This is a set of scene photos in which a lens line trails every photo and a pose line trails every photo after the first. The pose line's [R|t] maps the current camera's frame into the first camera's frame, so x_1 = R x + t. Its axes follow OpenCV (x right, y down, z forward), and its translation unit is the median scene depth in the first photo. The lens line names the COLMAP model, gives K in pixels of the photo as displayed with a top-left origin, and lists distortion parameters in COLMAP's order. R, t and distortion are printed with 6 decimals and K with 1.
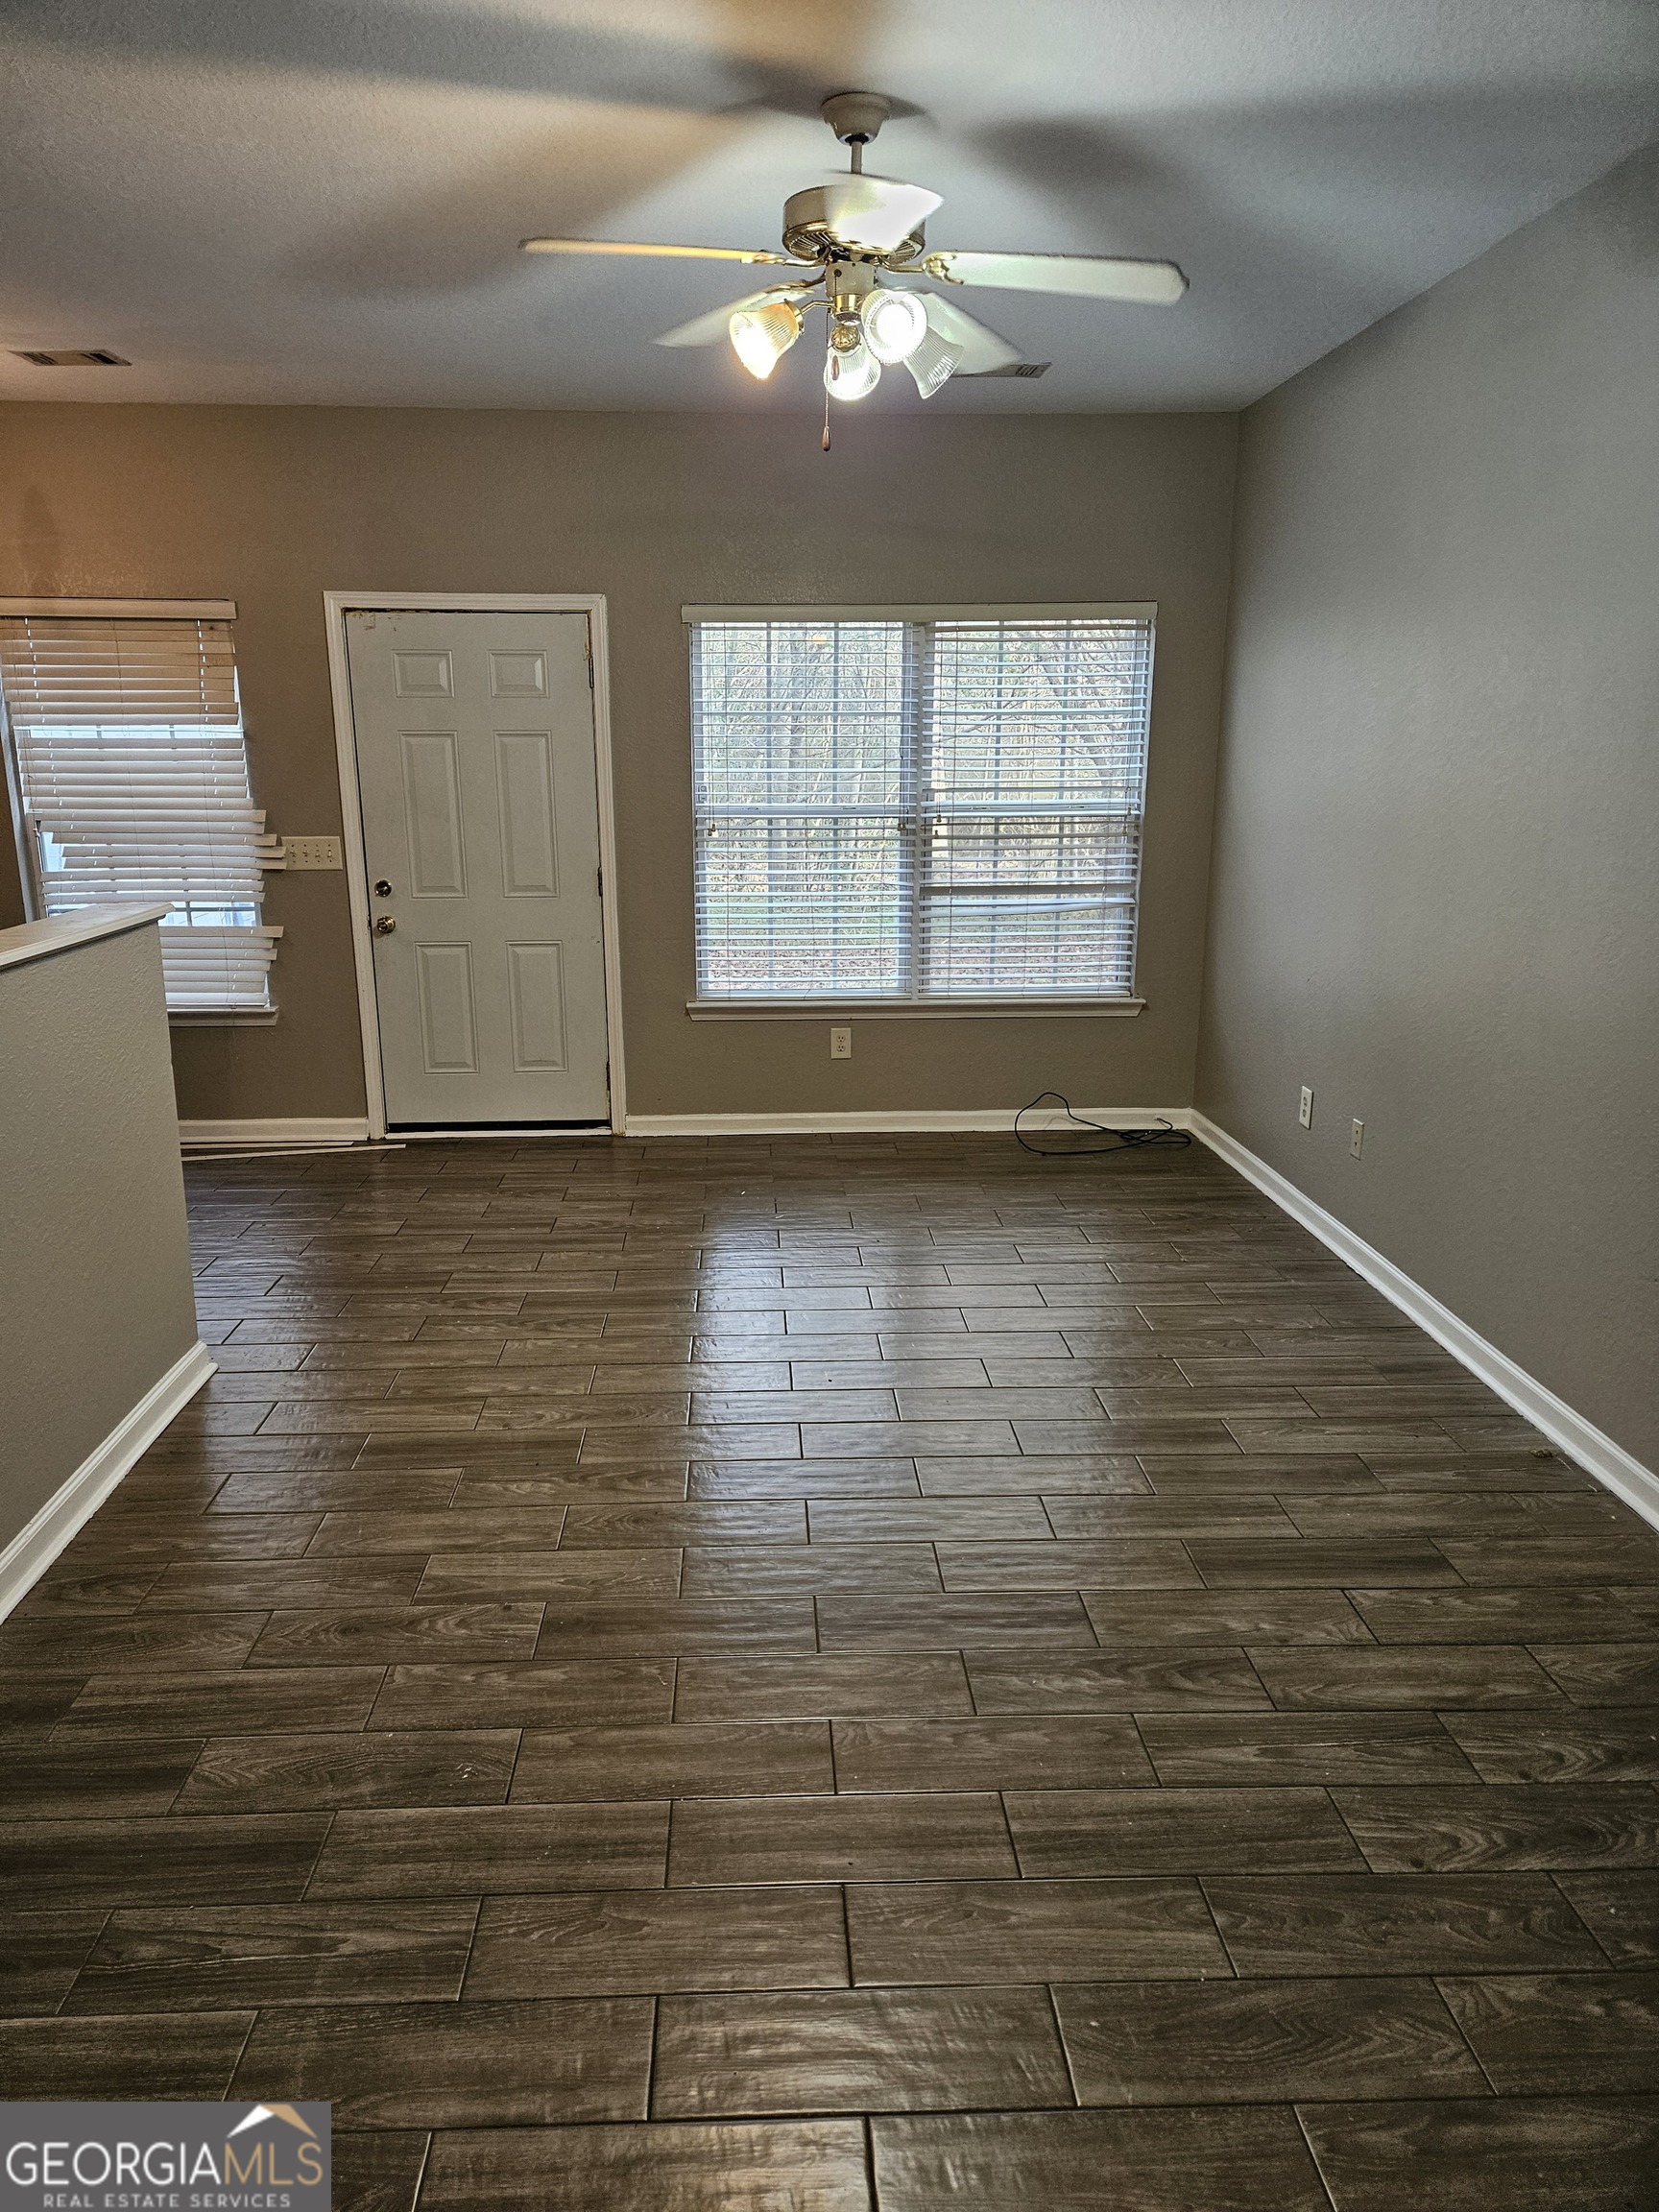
lens RADIAL K [[1482.2, 0, 793.2], [0, 1482.2, 1106.2], [0, 0, 1]] dist [0.087377, -0.058975]
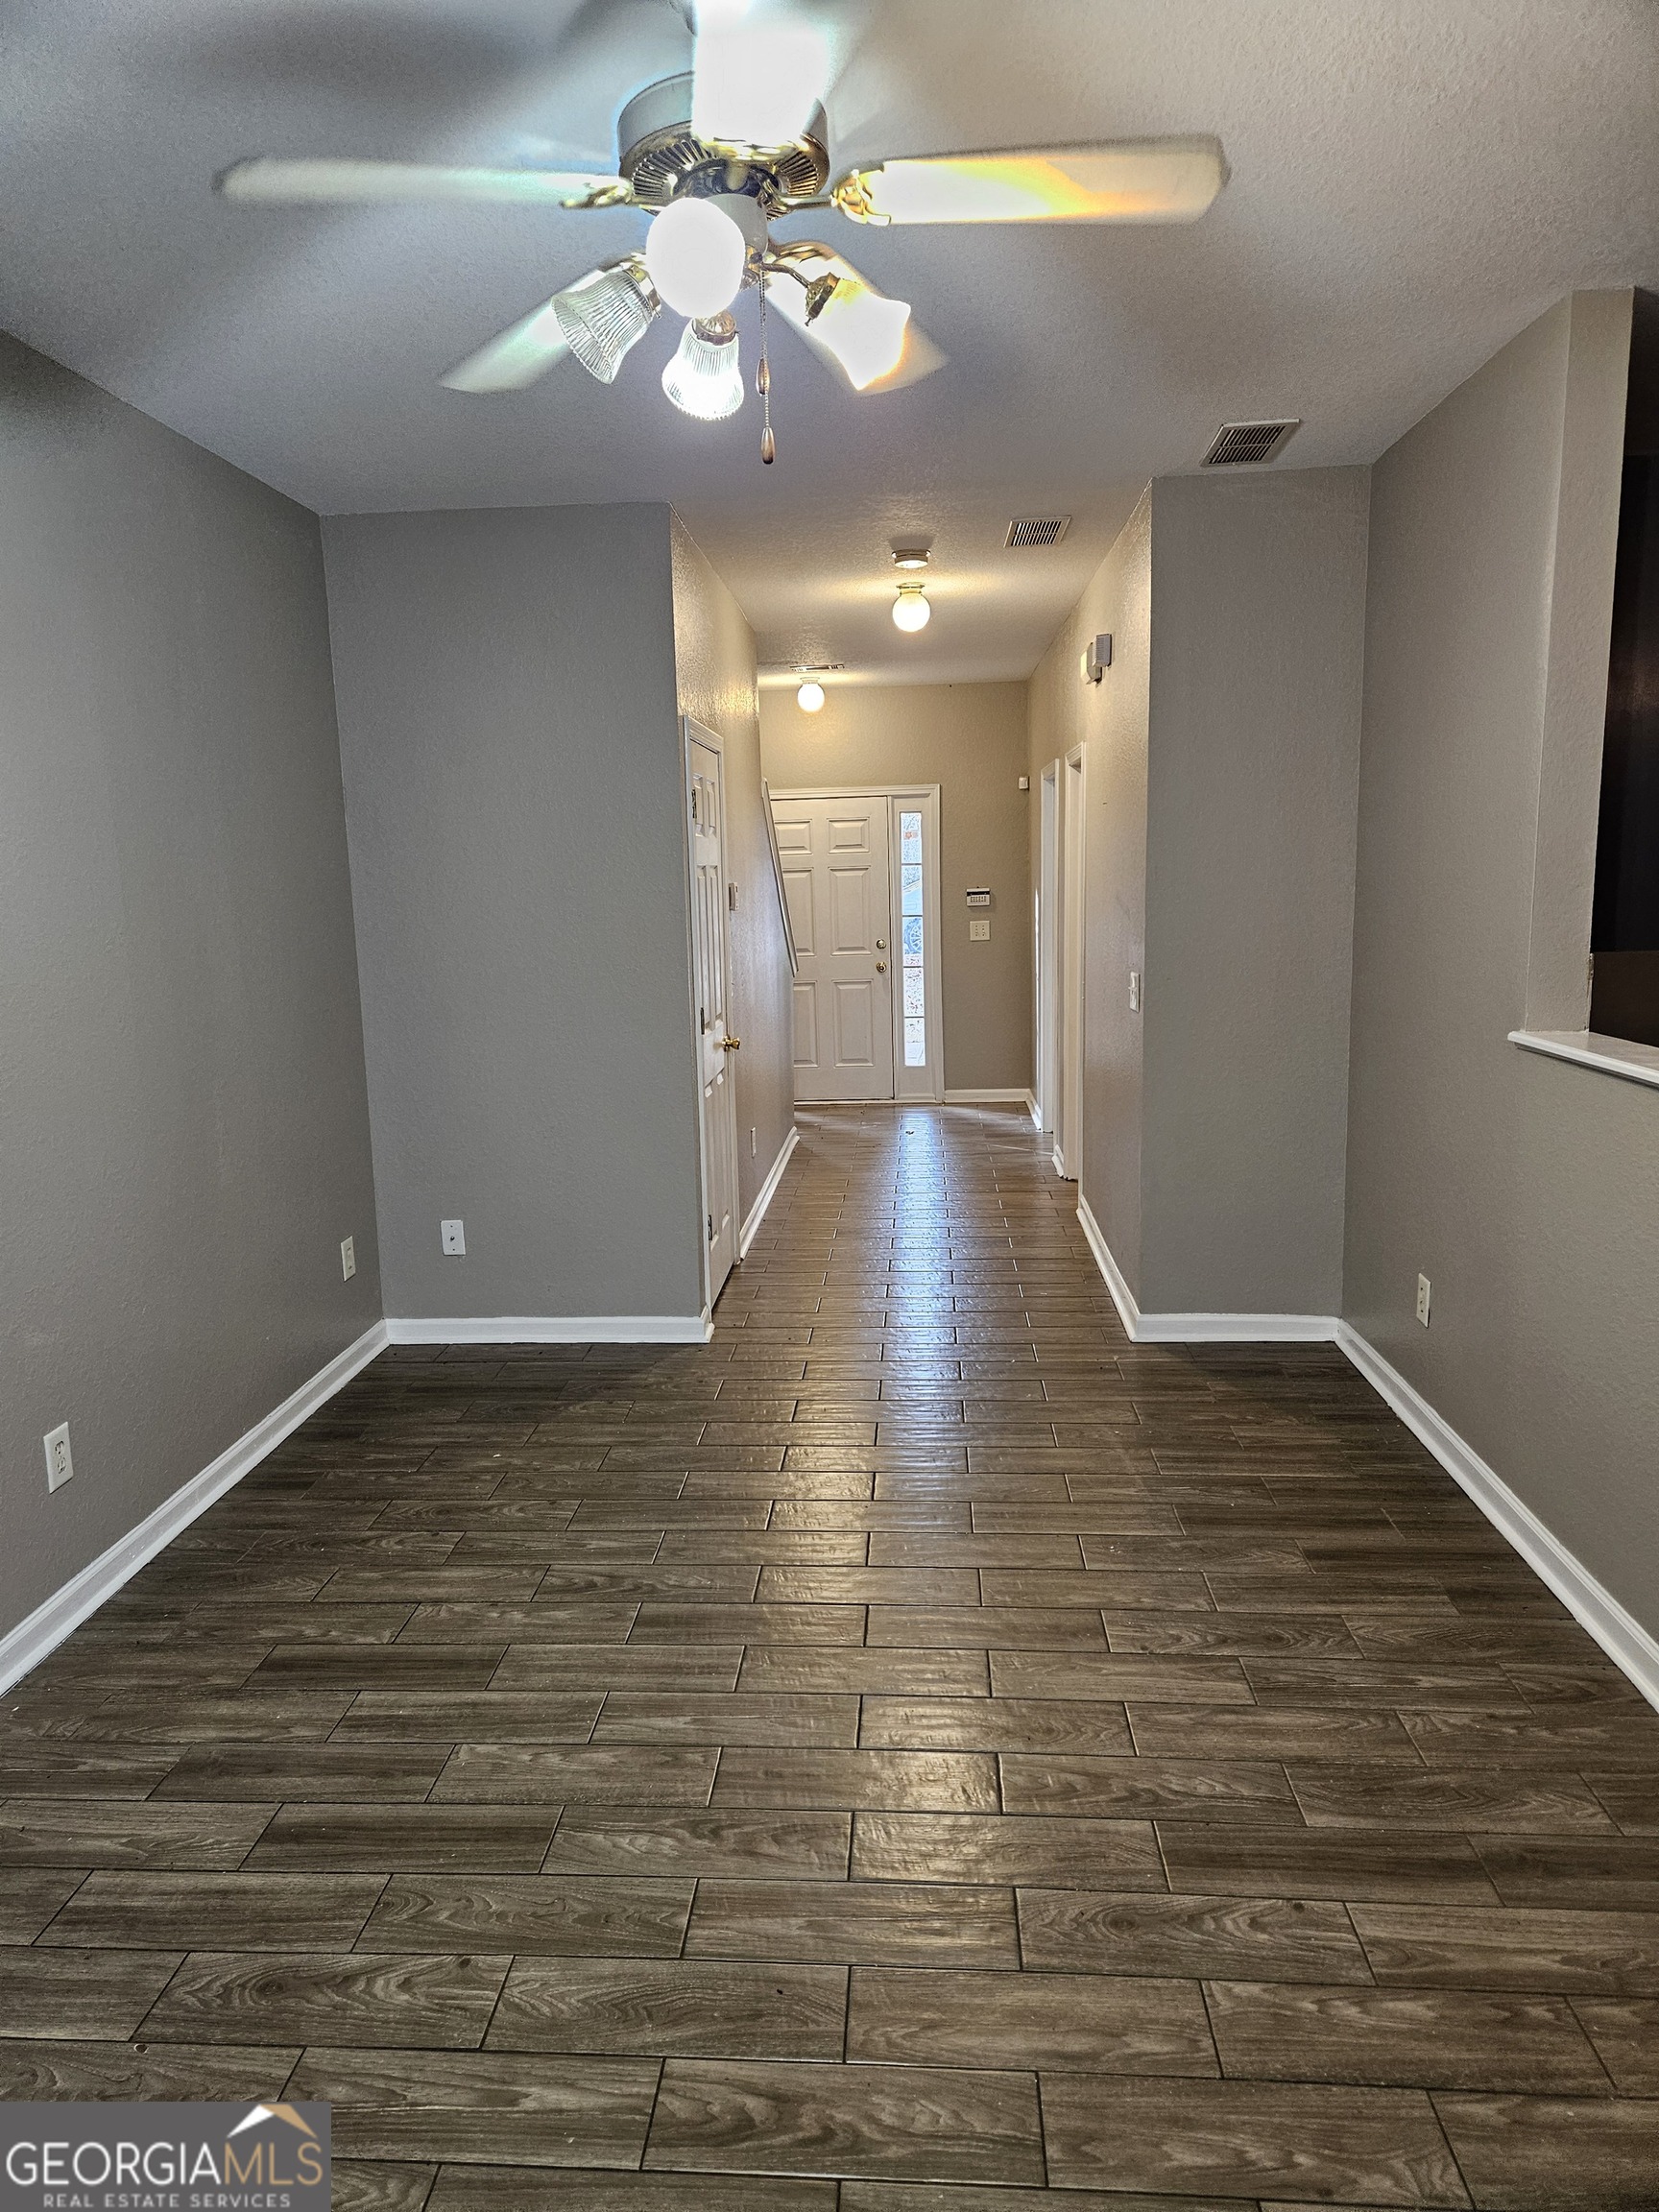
lens RADIAL K [[1482.2, 0, 793.2], [0, 1482.2, 1106.2], [0, 0, 1]] dist [0.087377, -0.058975]
pose [[-0.992614, 0.008212, 0.121035, -0.034672], [0.054706, 0.920805, 0.386169, -0.229886], [-0.108278, 0.389938, -0.914453, 0.914572]]
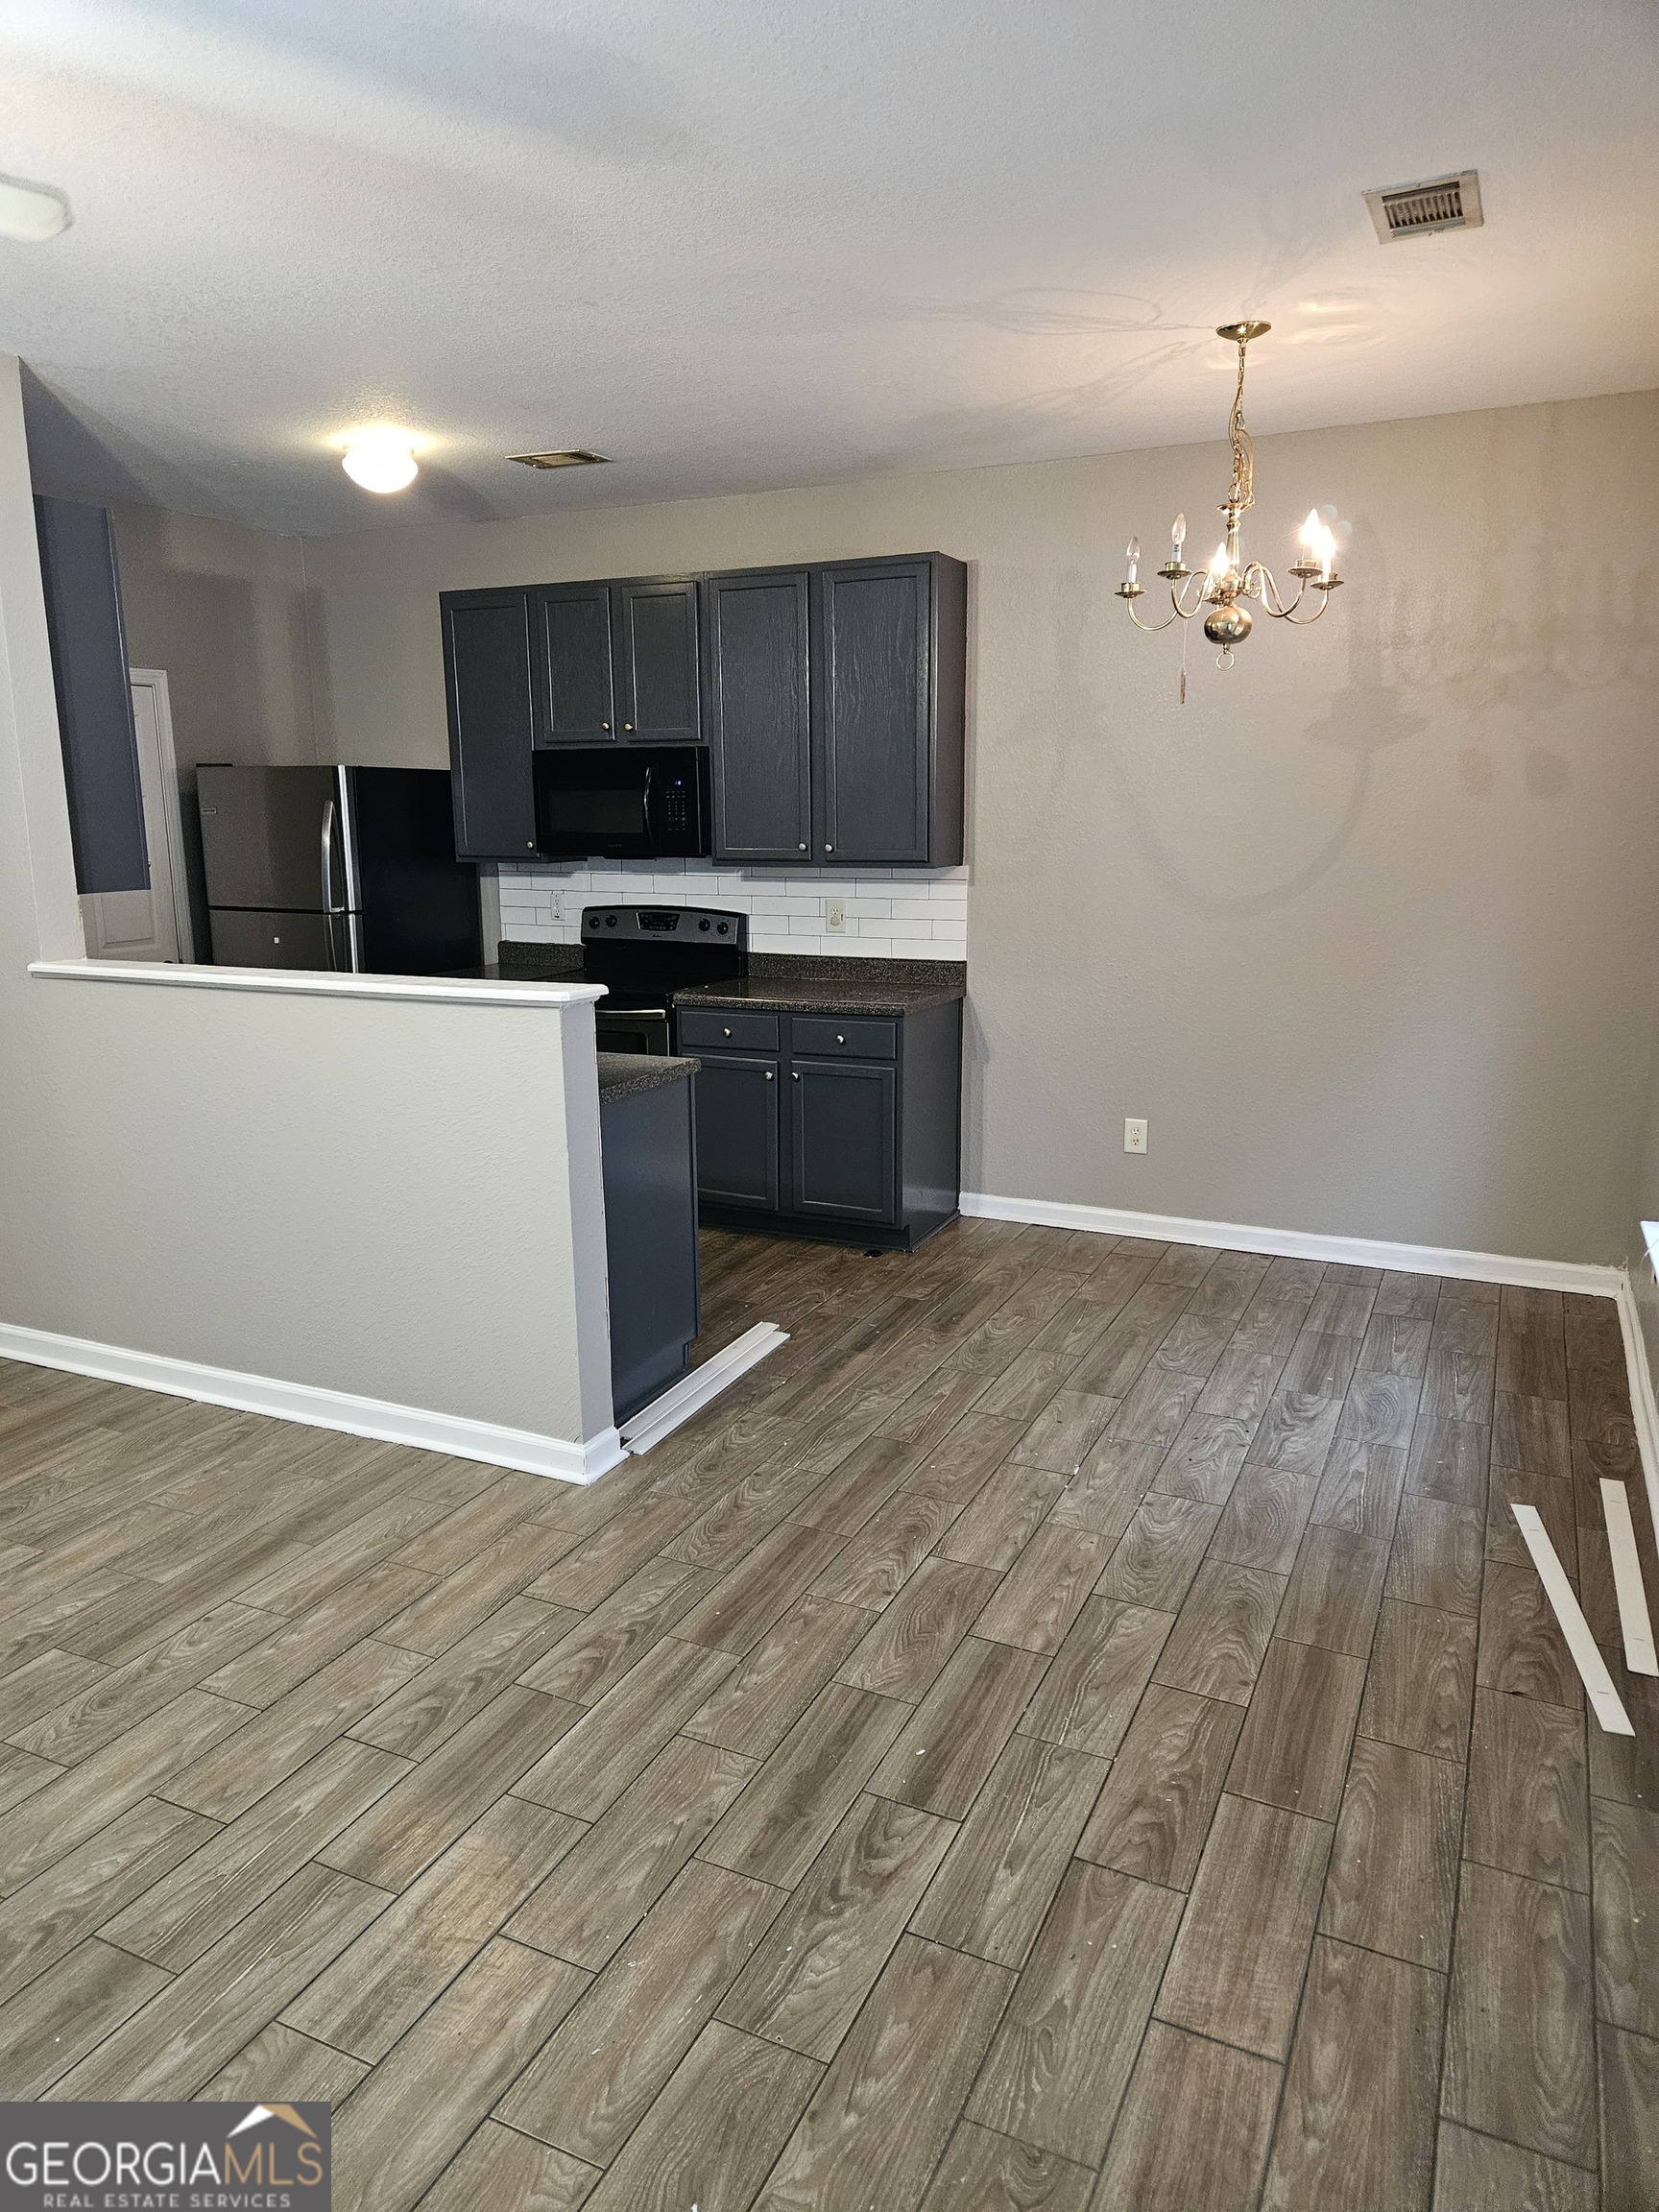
lens RADIAL K [[1467.0, 0, 821.0], [0, 1467.0, 1091.6], [0, 0, 1]] dist [0.076192, -0.061550]
pose [[-0.469638, 0.179326, -0.864455, 0.199590], [-0.197579, 0.932971, 0.300879, -0.240723], [0.860467, 0.312103, -0.402727, 0.949521]]
